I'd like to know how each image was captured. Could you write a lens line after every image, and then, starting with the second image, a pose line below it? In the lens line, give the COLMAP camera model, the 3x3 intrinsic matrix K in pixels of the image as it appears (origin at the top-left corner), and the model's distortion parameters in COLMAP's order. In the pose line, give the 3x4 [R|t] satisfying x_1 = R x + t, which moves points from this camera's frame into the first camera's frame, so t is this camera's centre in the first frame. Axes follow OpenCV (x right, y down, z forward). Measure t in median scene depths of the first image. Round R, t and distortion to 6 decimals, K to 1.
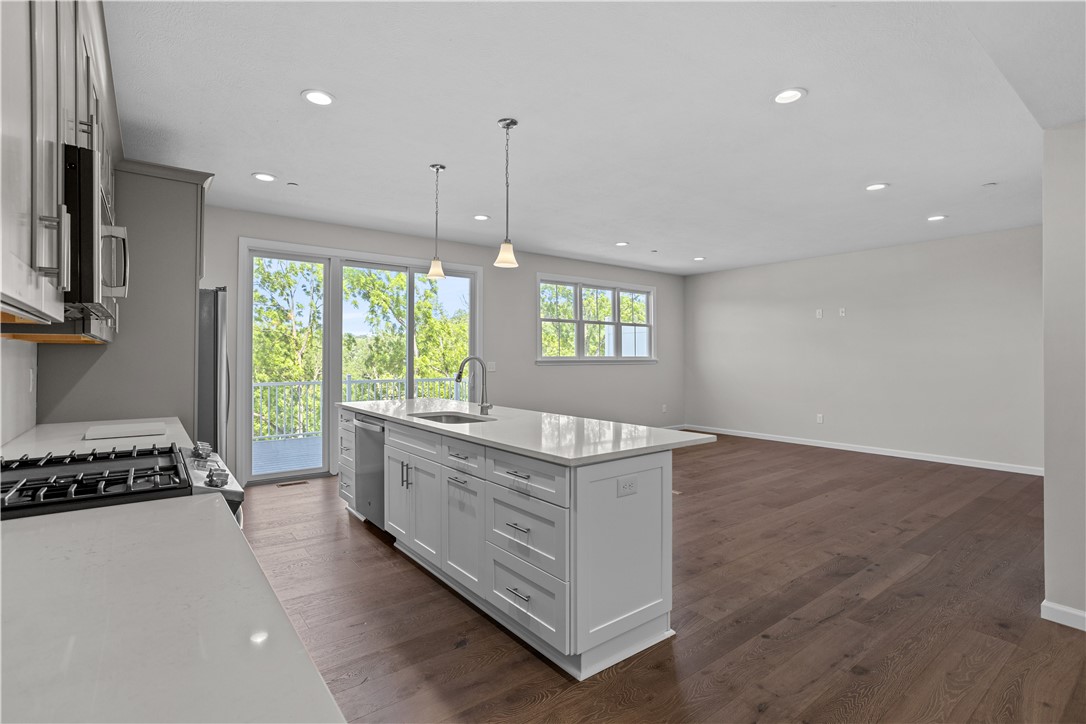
lens RADIAL K [[519.5, 0, 537.7], [0, 519.5, 358.8], [0, 0, 1]] dist [-0.025604, 0.002171]
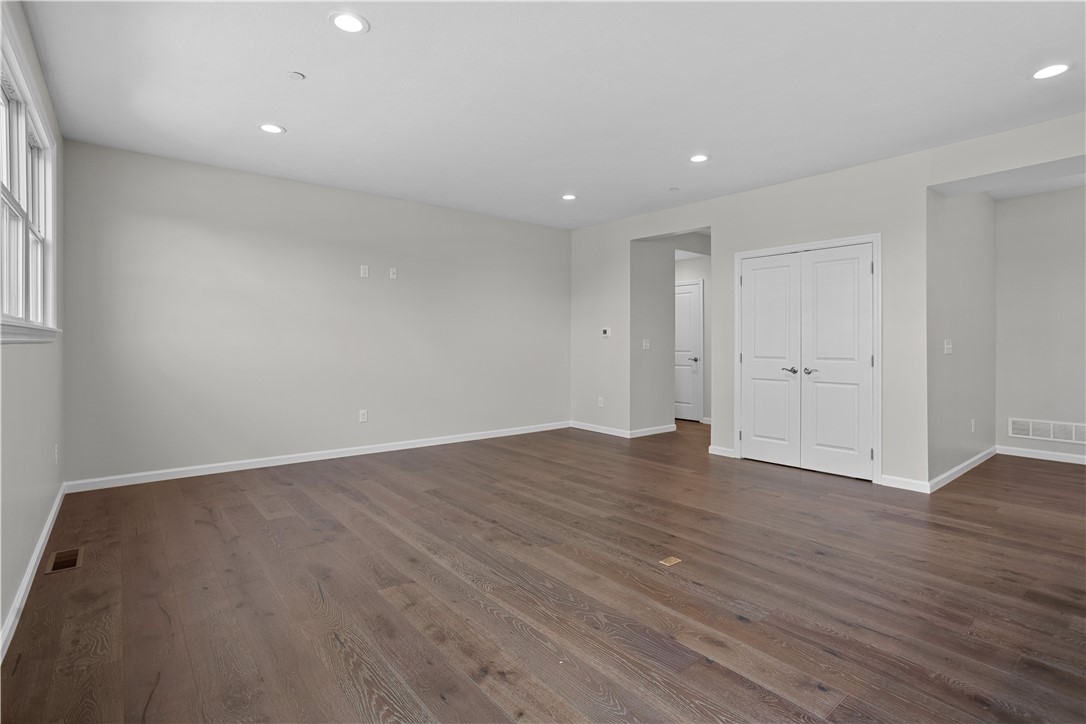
lens RADIAL K [[519.5, 0, 538.9], [0, 519.5, 354.2], [0, 0, 1]] dist [-0.025604, 0.002171]
pose [[-0.008204, -0.013851, 0.999870, -0.367846], [0.004379, 0.999894, 0.013887, 0.039529], [-0.999957, 0.004493, -0.008142, 1.501788]]
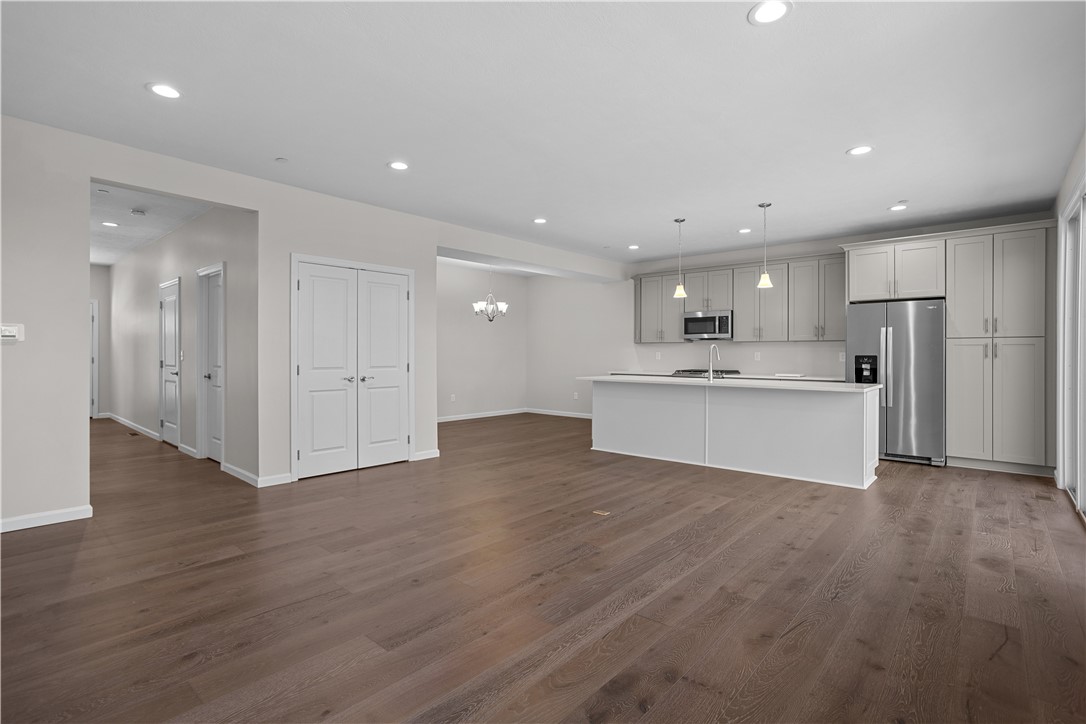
lens RADIAL K [[519.5, 0, 541.7], [0, 519.5, 357.0], [0, 0, 1]] dist [-0.025604, 0.002171]
pose [[-0.984974, 0.002908, -0.172680, 0.648762], [0.001749, 0.999975, 0.006865, 0.032729], [0.172695, 0.006460, -0.984954, 2.287316]]
